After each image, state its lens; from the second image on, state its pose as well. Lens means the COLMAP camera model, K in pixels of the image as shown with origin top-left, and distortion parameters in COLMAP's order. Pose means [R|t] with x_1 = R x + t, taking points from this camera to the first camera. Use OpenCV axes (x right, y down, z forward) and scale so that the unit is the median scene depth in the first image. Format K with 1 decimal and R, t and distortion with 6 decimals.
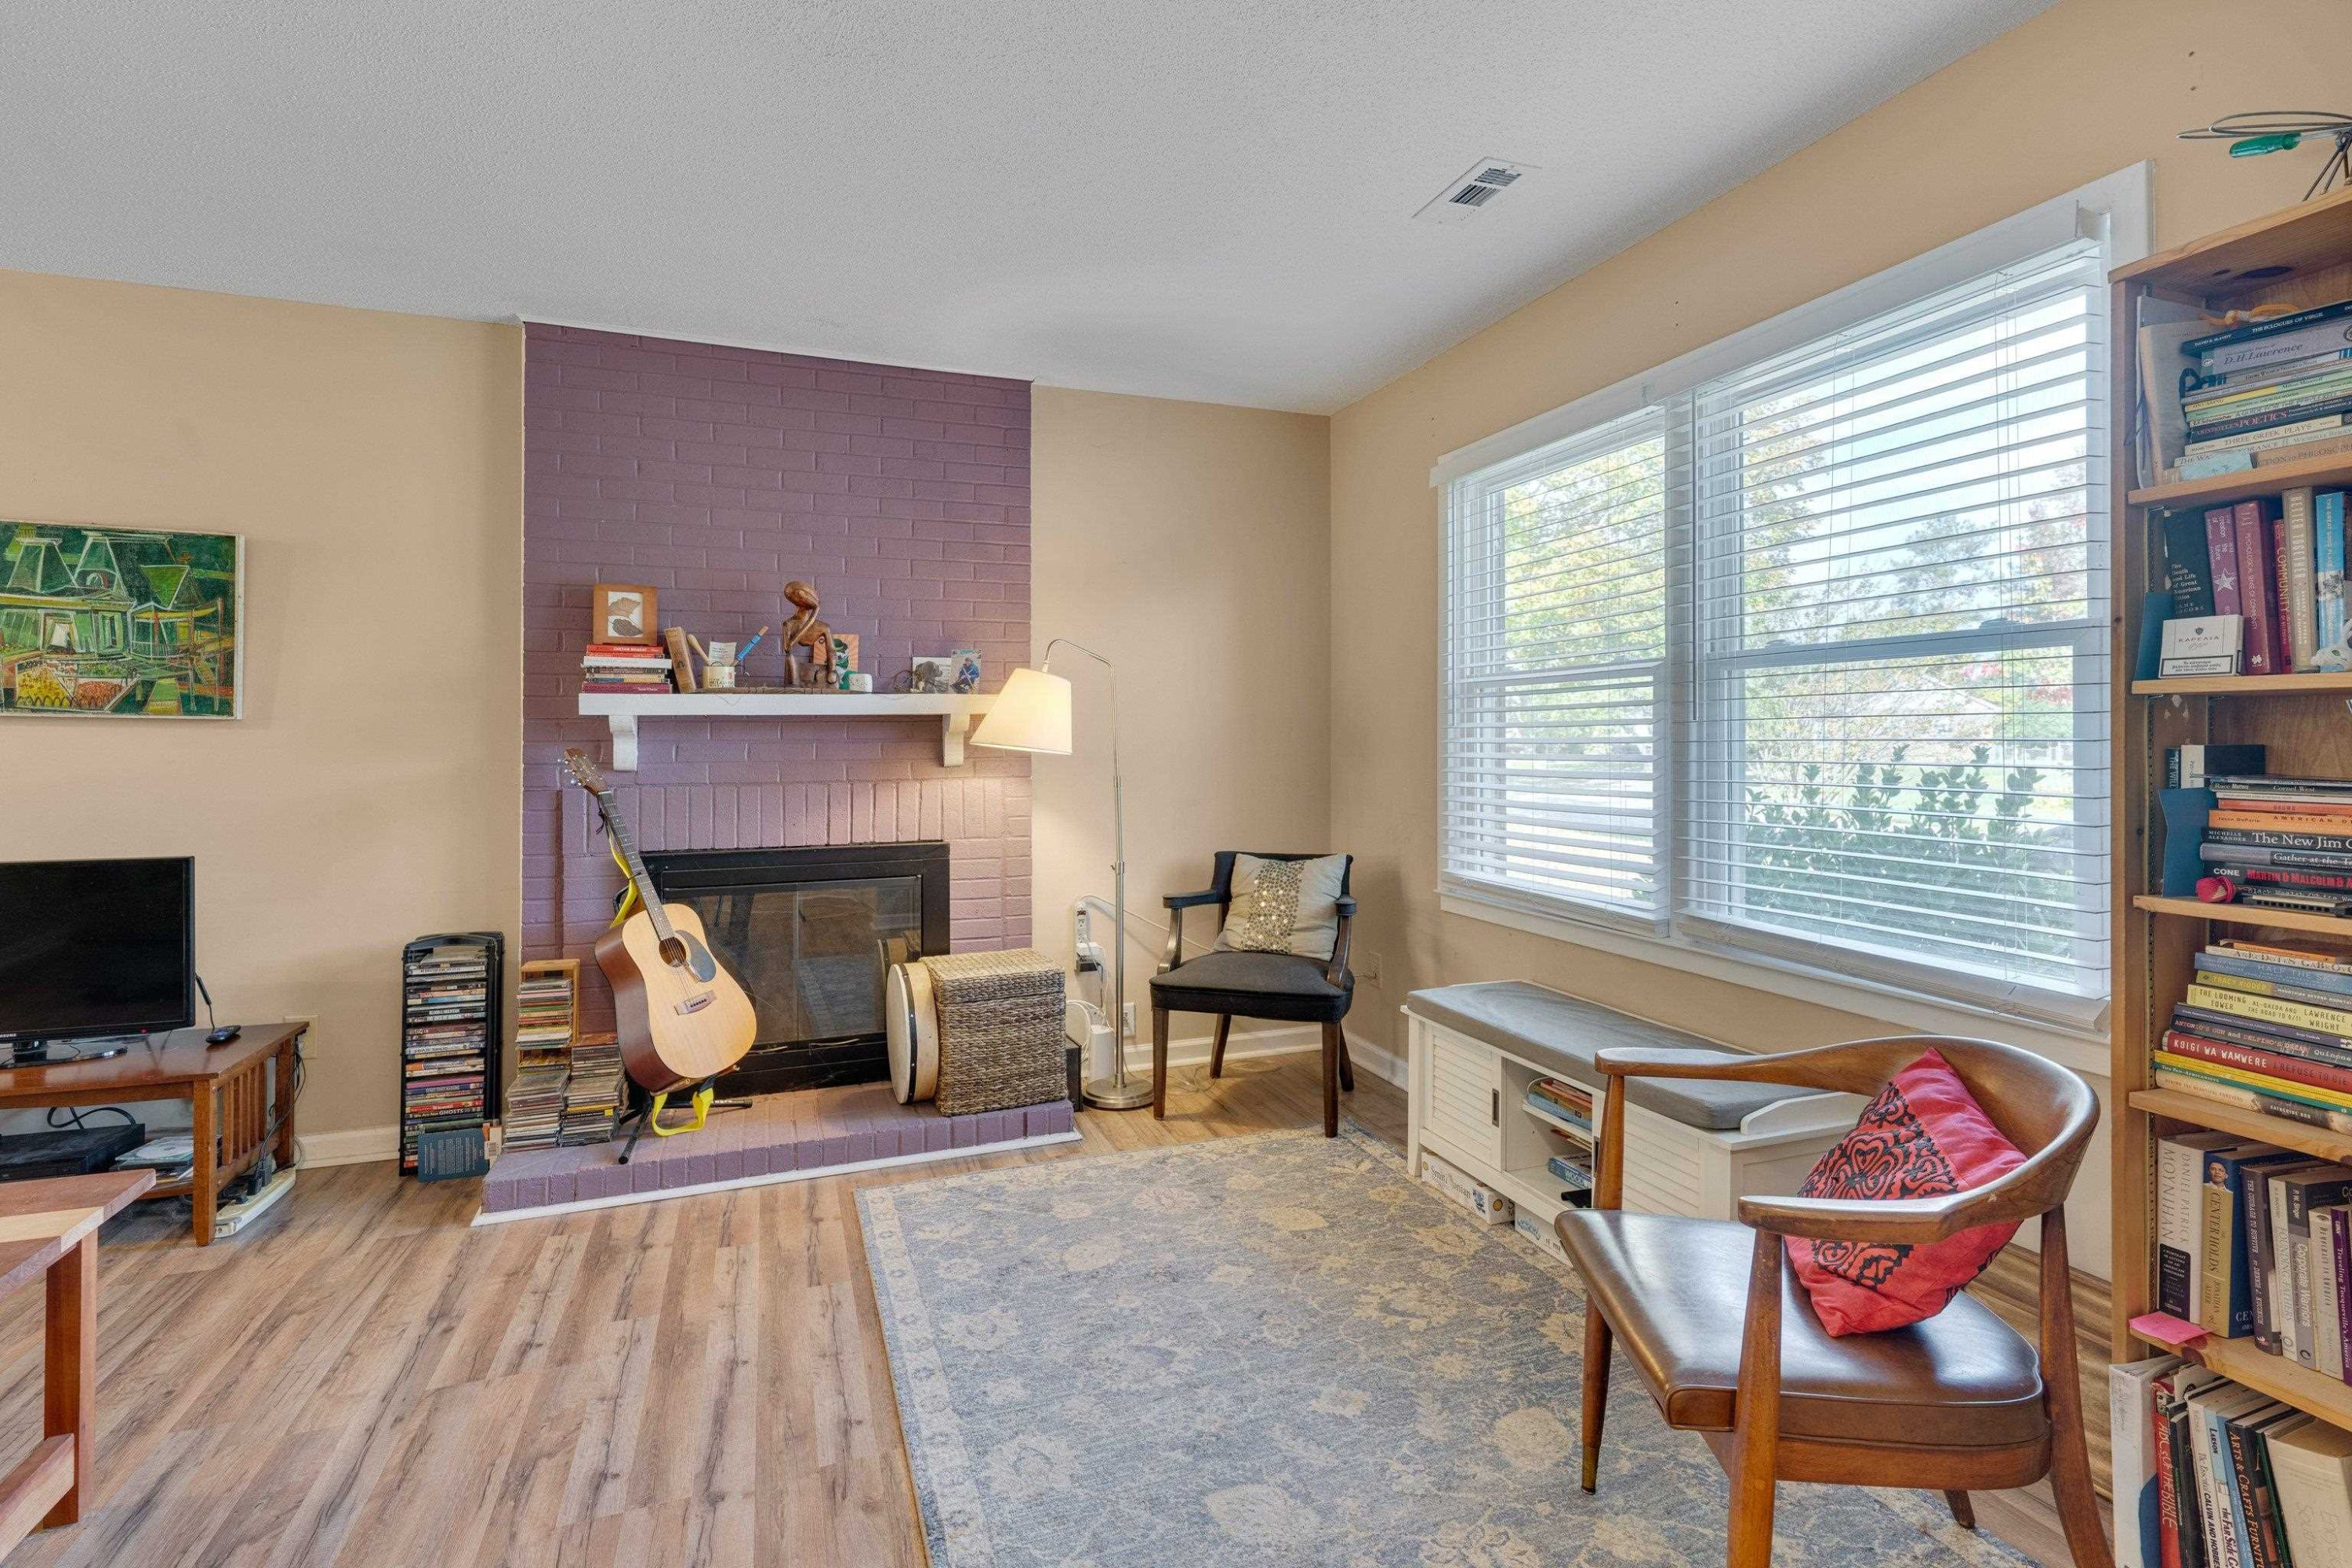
lens RADIAL K [[1107.0, 0, 1191.0], [0, 1107.0, 748.1], [0, 0, 1]] dist [0.002681, -0.000299]
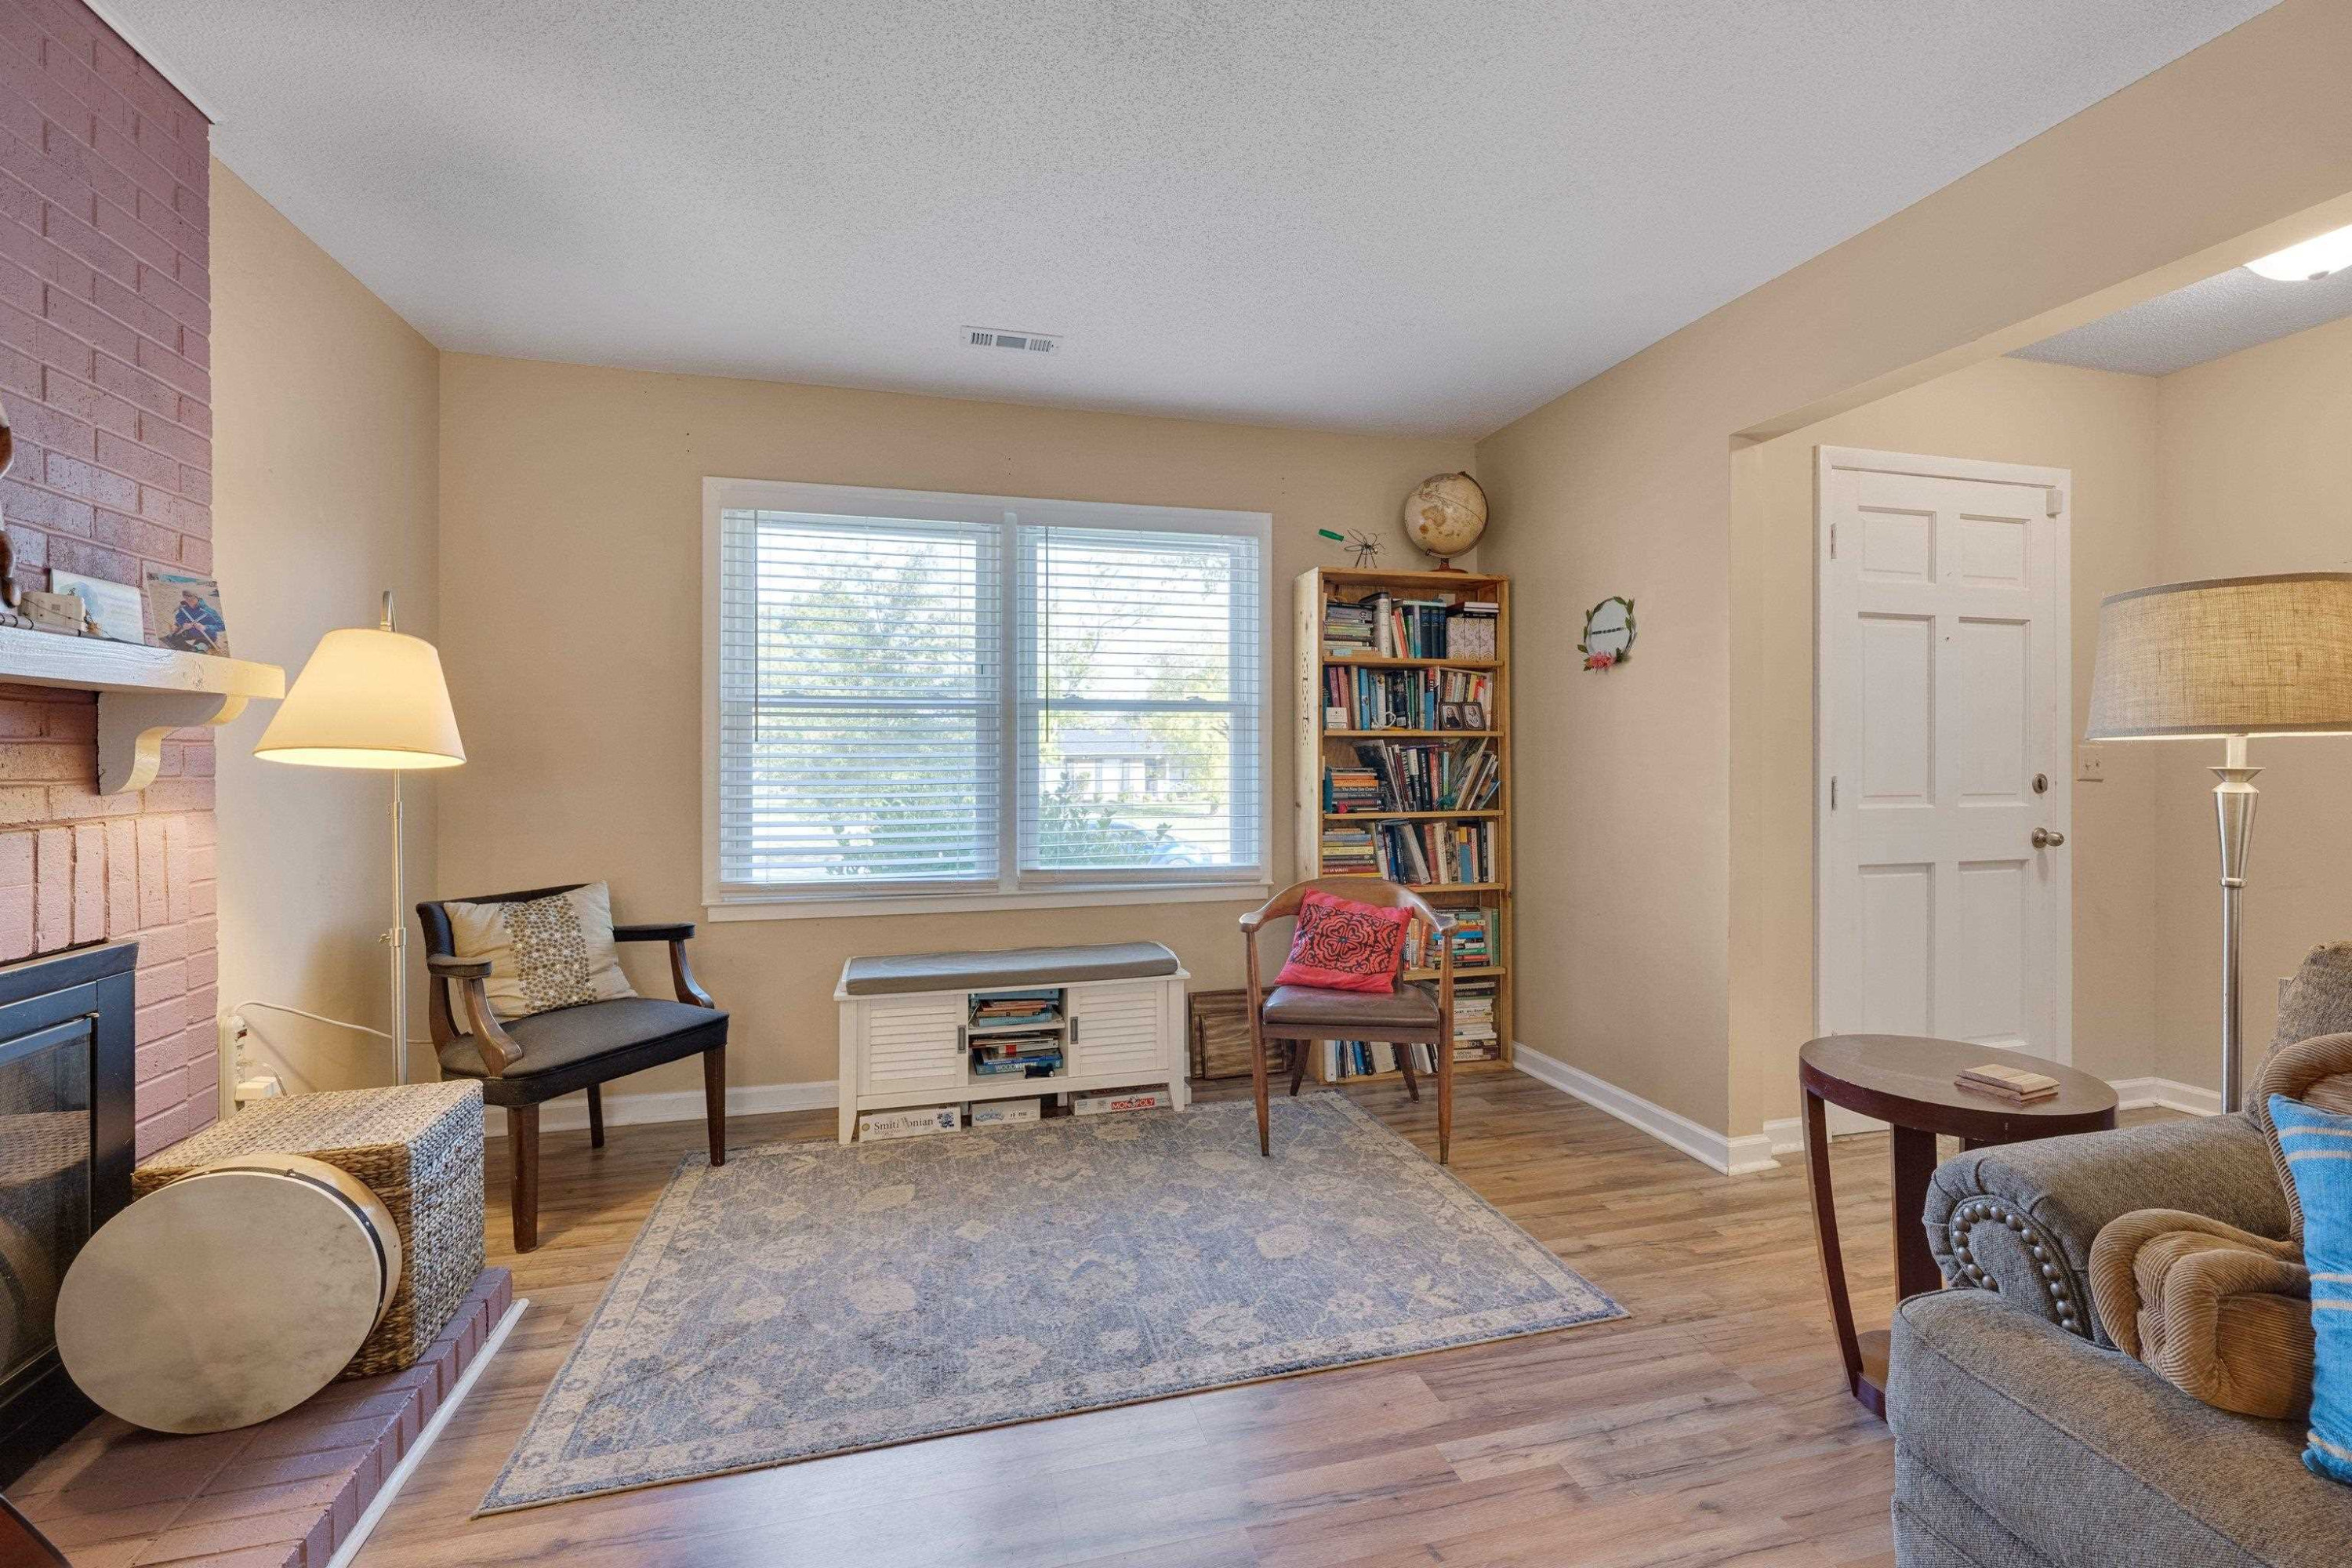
lens RADIAL K [[994.6, 0, 1184.2], [0, 994.6, 766.3], [0, 0, 1]] dist [-0.006095, -0.000573]
pose [[0.104993, 0.002771, 0.994469, -0.805318], [0.012454, 0.999914, -0.004101, 0.015466], [-0.994395, 0.012816, 0.104949, 0.588982]]
